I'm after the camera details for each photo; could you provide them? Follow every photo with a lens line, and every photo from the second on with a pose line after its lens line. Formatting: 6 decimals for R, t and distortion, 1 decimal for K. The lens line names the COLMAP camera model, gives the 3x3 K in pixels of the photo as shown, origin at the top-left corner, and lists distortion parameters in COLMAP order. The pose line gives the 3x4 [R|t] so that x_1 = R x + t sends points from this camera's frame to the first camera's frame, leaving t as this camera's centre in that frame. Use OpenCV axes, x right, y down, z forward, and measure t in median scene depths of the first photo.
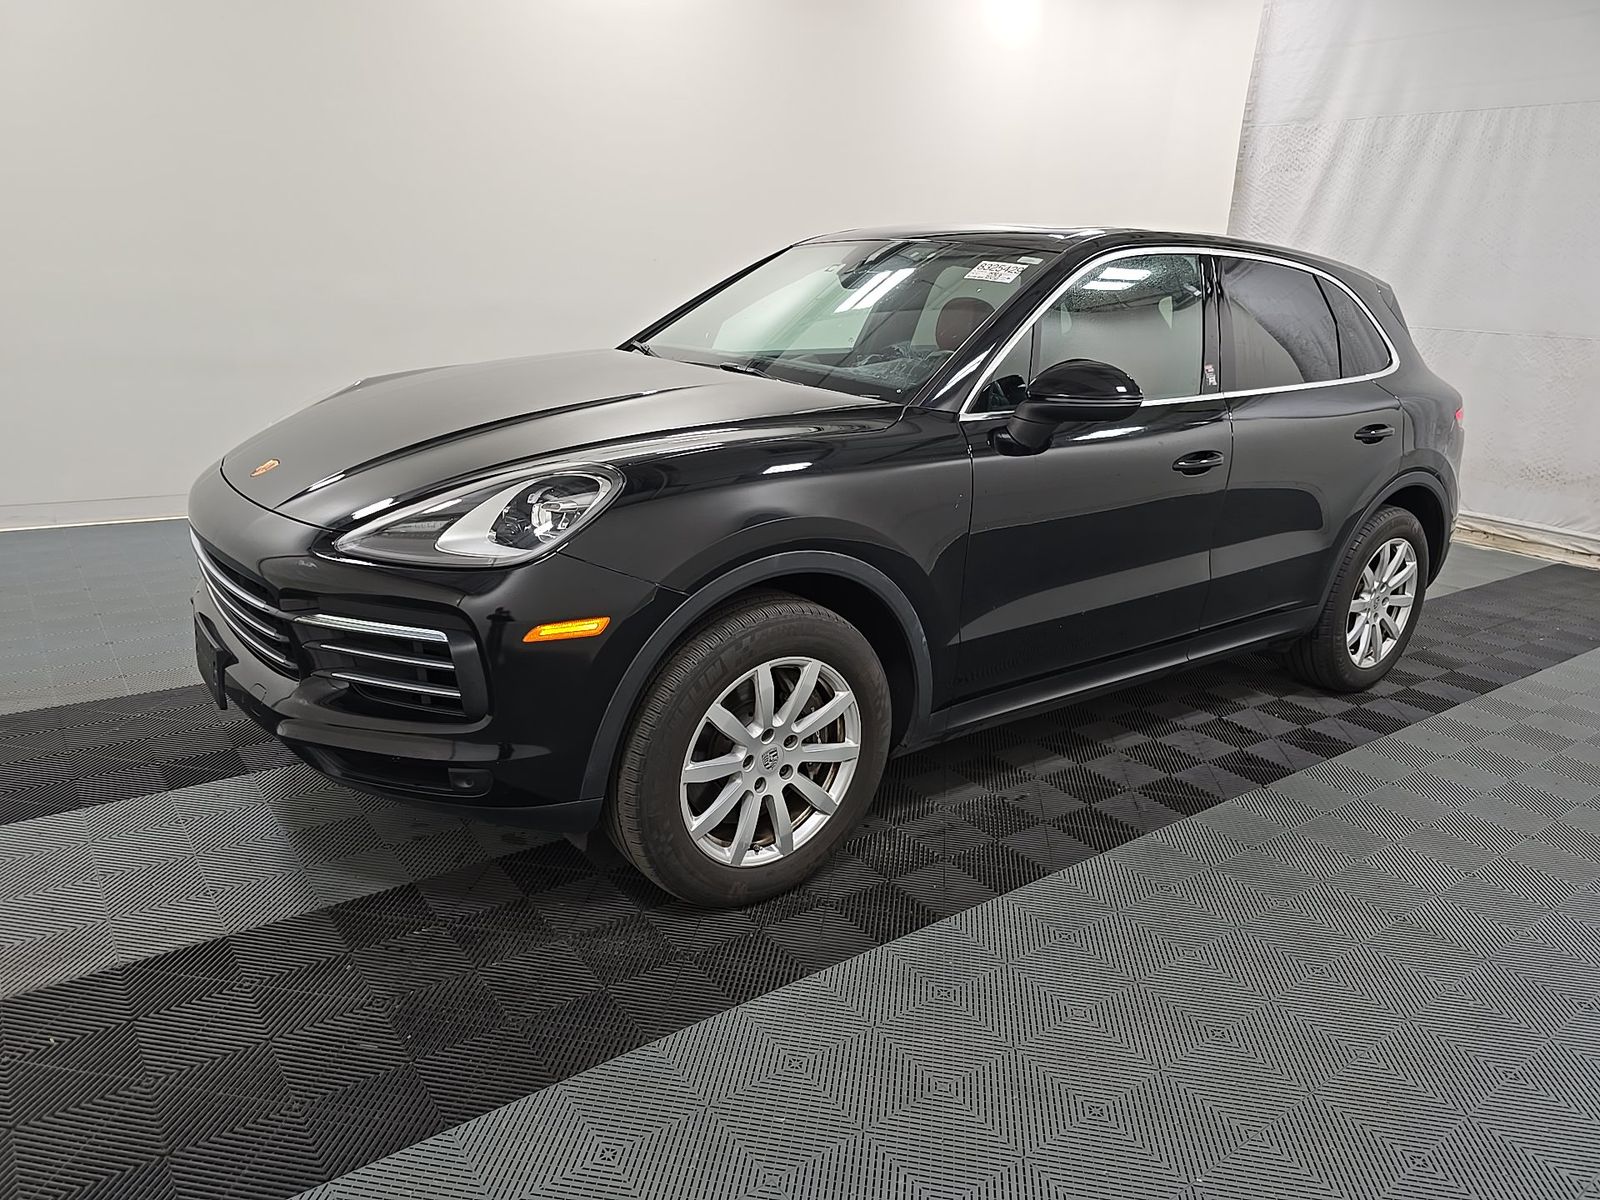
lens RADIAL K [[1085.4, 0, 808.8], [0, 1085.4, 599.3], [0, 0, 1]] dist [0.036137, -0.003372]
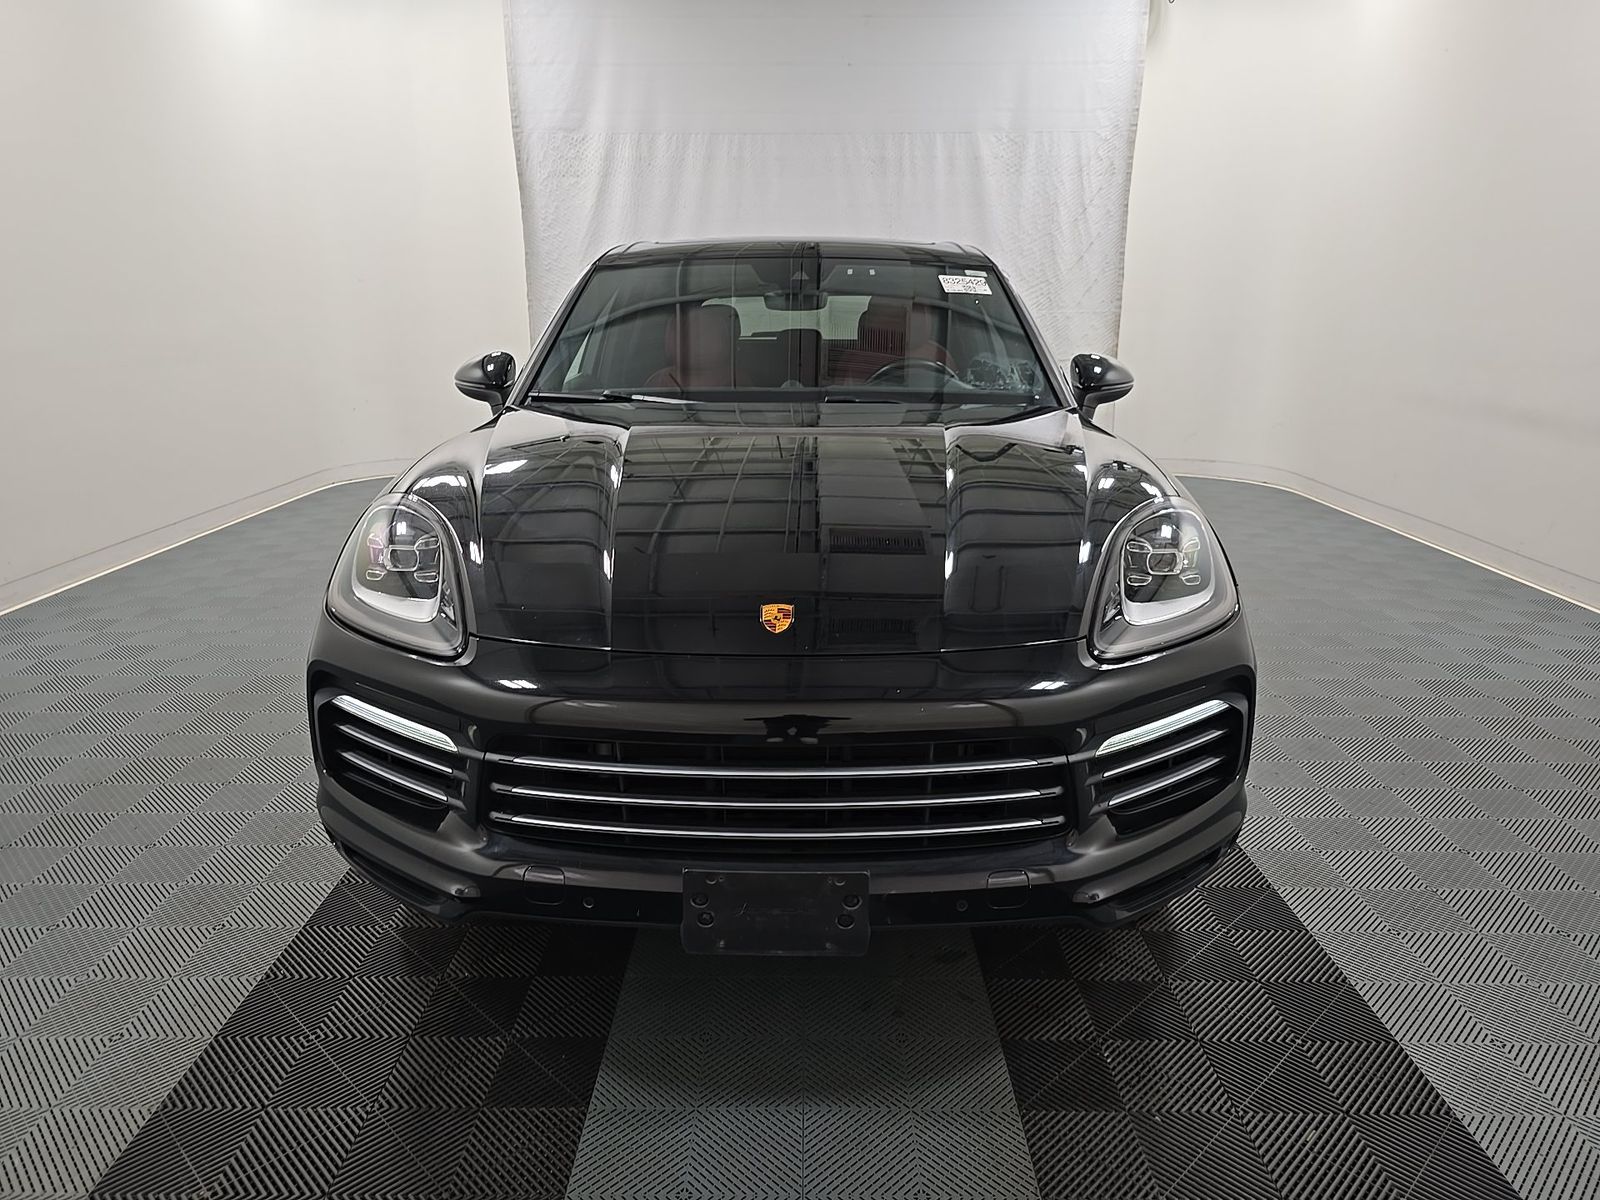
lens RADIAL K [[1085.4, 0, 808.8], [0, 1085.4, 599.3], [0, 0, 1]] dist [0.036137, -0.003372]
pose [[0.613124, -0.269190, 0.742708, -0.341979], [0.262123, 0.956213, 0.130185, -0.074916], [-0.745232, 0.114862, 0.656838, 0.176036]]
